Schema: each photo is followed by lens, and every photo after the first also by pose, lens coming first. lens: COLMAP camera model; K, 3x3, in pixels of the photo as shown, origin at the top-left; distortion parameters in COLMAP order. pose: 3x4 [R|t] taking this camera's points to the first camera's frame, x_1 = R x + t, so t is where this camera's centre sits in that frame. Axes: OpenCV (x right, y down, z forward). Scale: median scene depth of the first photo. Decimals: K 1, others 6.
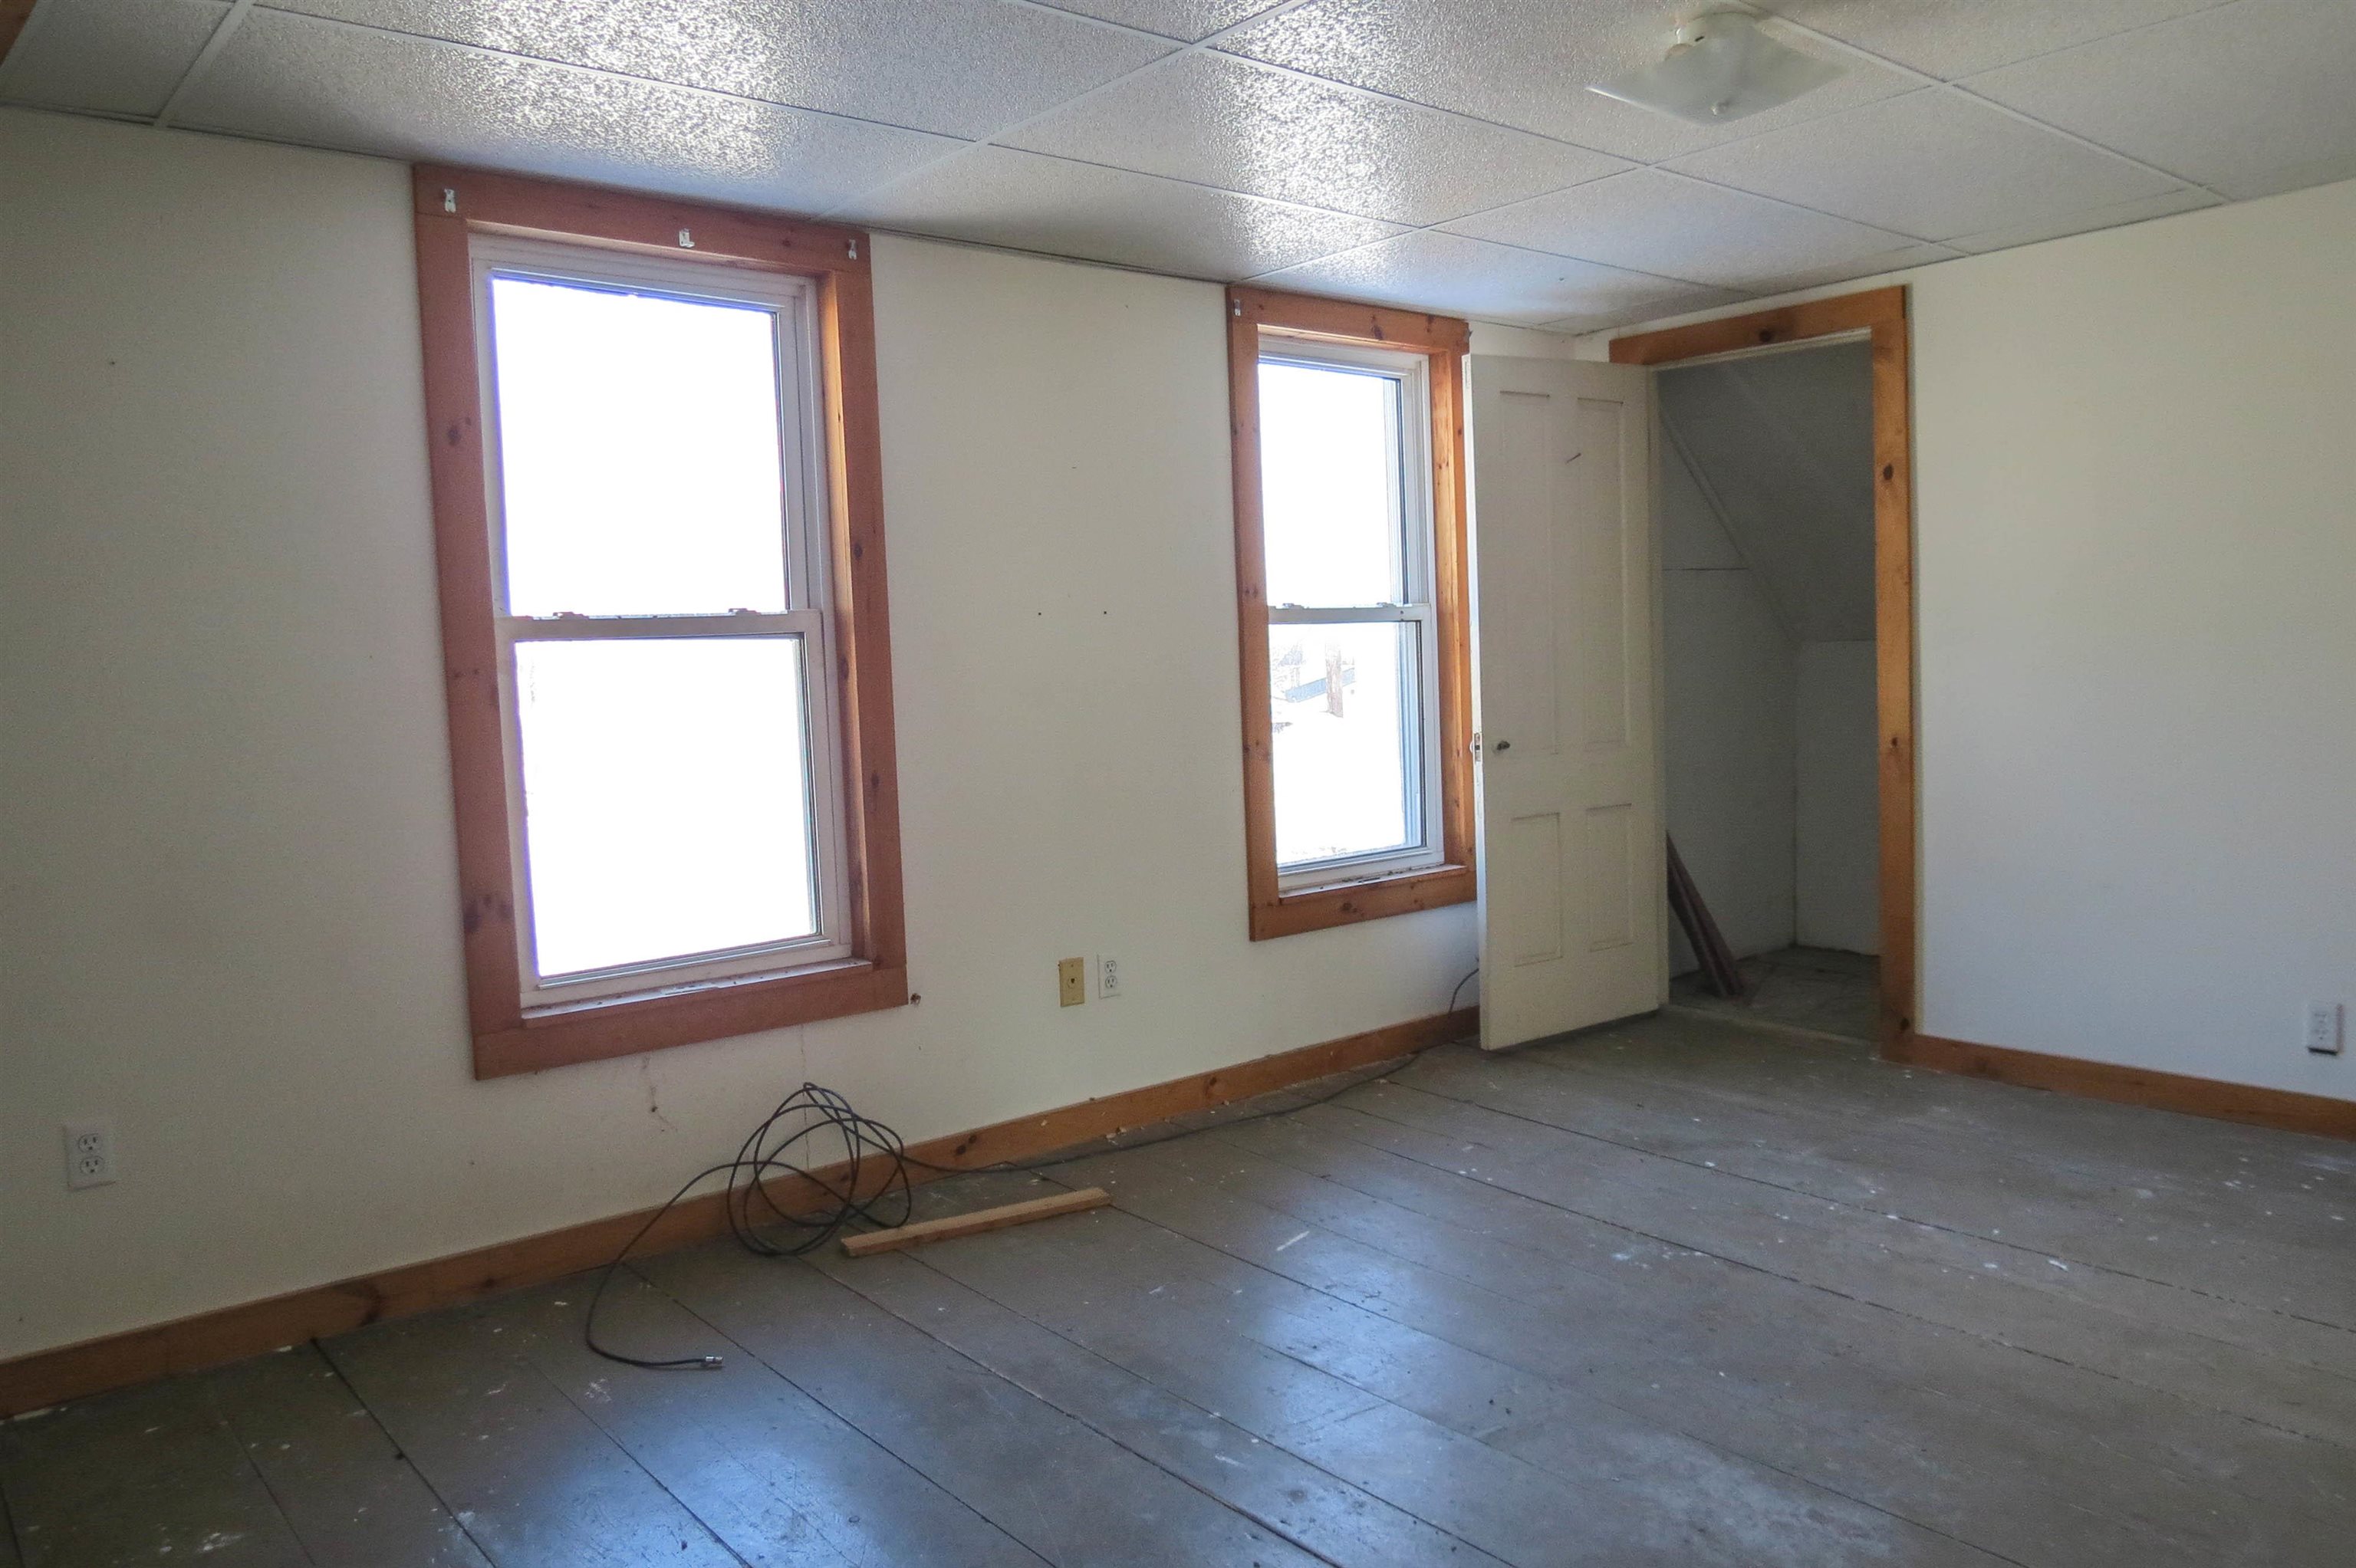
lens RADIAL K [[1695.1, 0, 1180.9], [0, 1695.1, 774.0], [0, 0, 1]] dist [-0.053867, 0.021797]
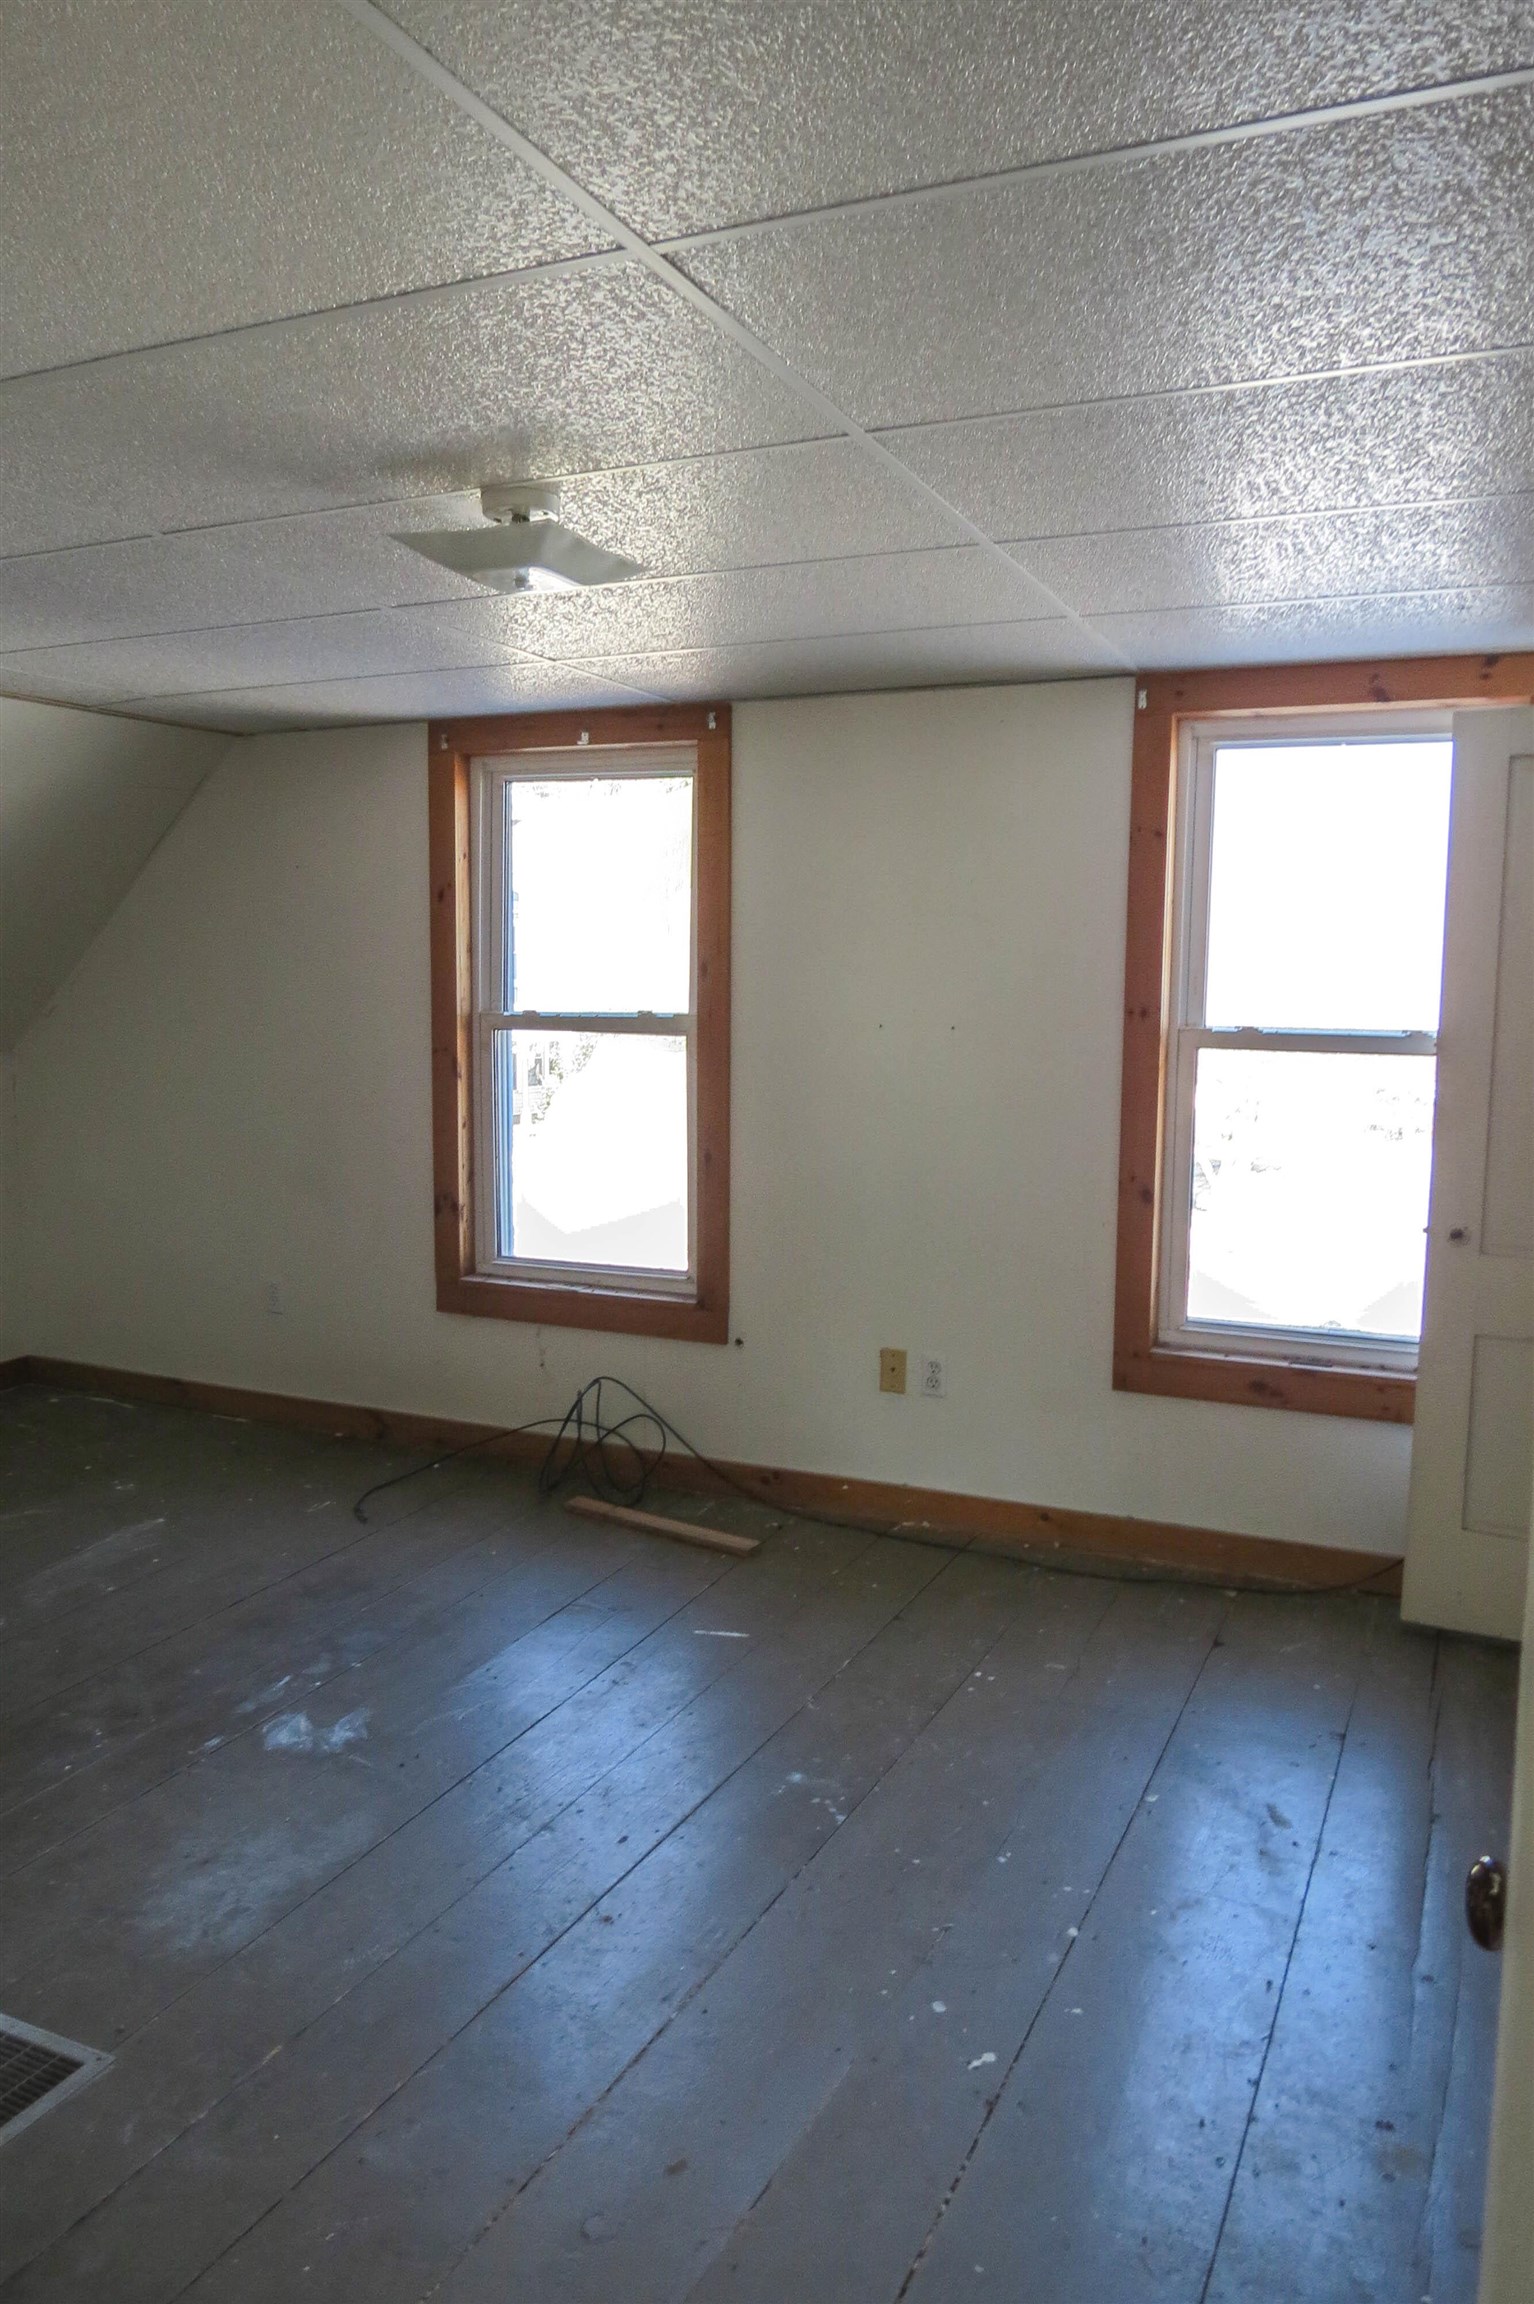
lens RADIAL K [[1614.2, 0, 767.0], [0, 1614.2, 1152.0], [0, 0, 1]] dist [-0.000162, -0.146941]
pose [[0.426915, 0.124854, -0.895631, 0.897933], [-0.097917, 0.990982, 0.091473, -0.112267], [0.898975, 0.048647, 0.435291, 0.539239]]
